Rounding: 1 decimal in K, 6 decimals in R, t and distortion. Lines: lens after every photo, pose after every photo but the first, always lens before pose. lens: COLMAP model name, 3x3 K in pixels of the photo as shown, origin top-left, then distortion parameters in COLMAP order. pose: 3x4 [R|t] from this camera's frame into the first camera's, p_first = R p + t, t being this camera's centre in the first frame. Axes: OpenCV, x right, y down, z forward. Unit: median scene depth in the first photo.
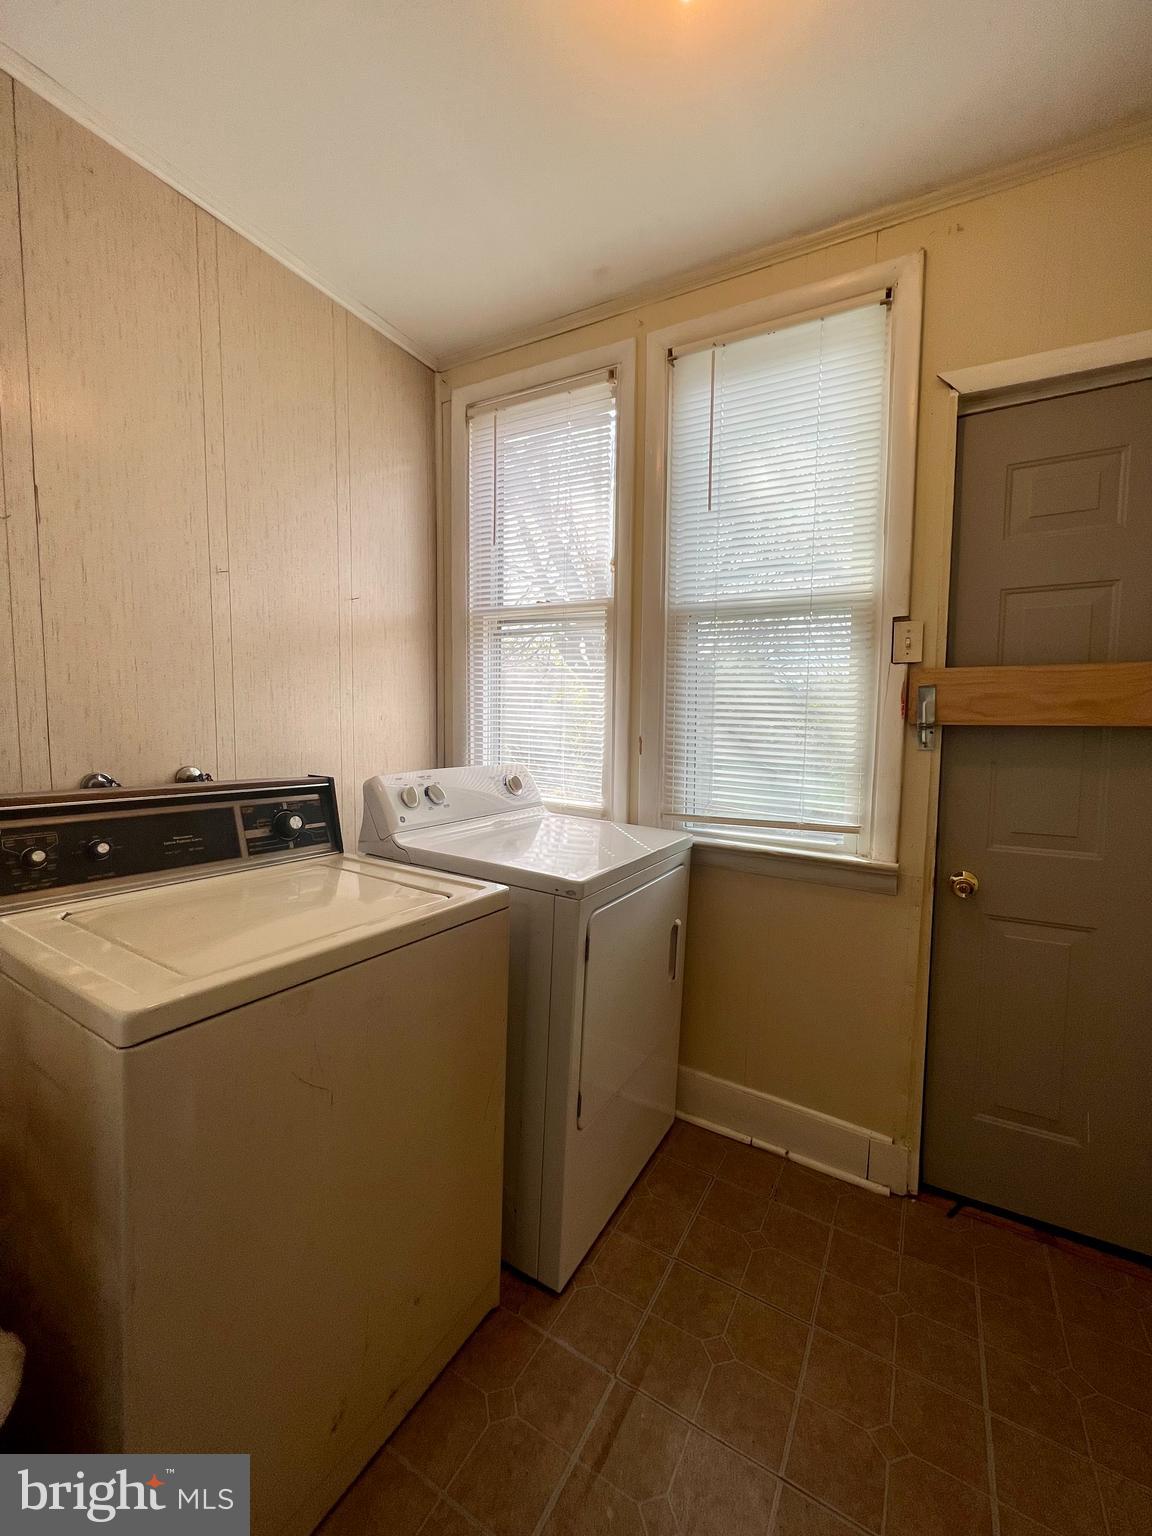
lens RADIAL K [[615.5, 0, 576.0], [0, 615.5, 768.0], [0, 0, 1]] dist [-0.001602, 0.000754]
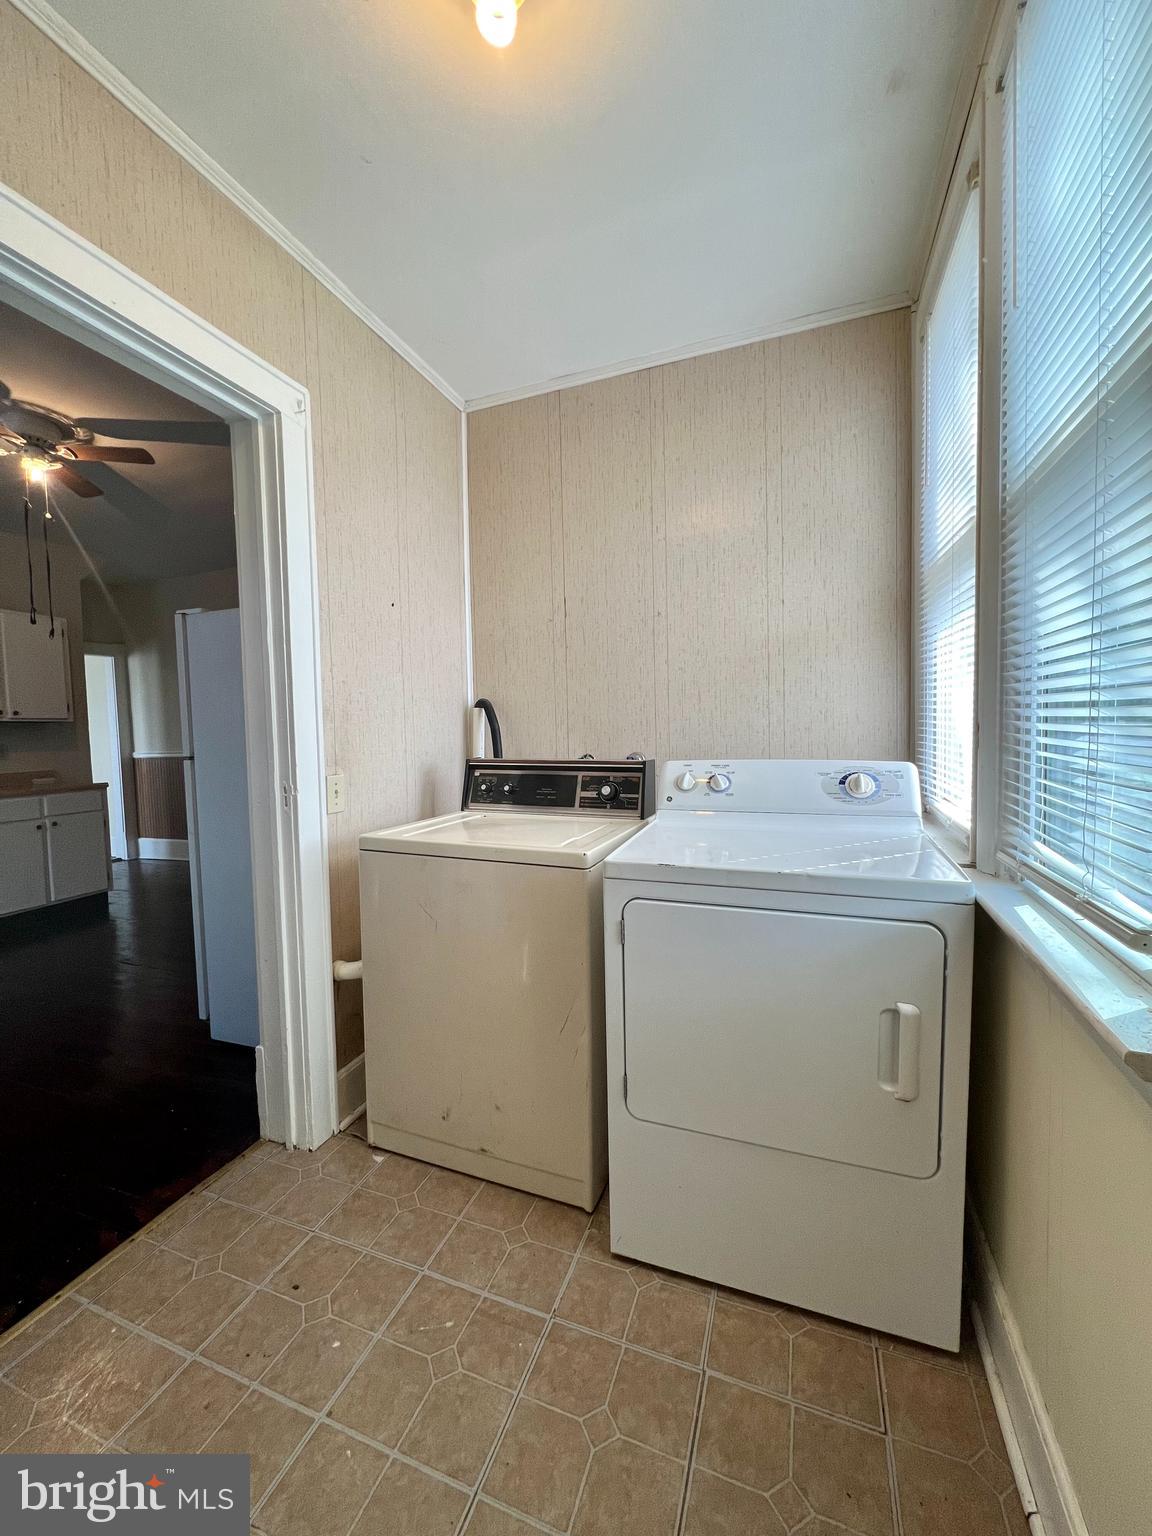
lens RADIAL K [[612.9, 0, 576.0], [0, 612.9, 768.0], [0, 0, 1]] dist [0.000908, 0.000170]
pose [[0.173768, 0.038634, -0.984028, 0.956095], [-0.050714, 0.998255, 0.030237, -0.001559], [0.983480, 0.044650, 0.175424, 0.713917]]
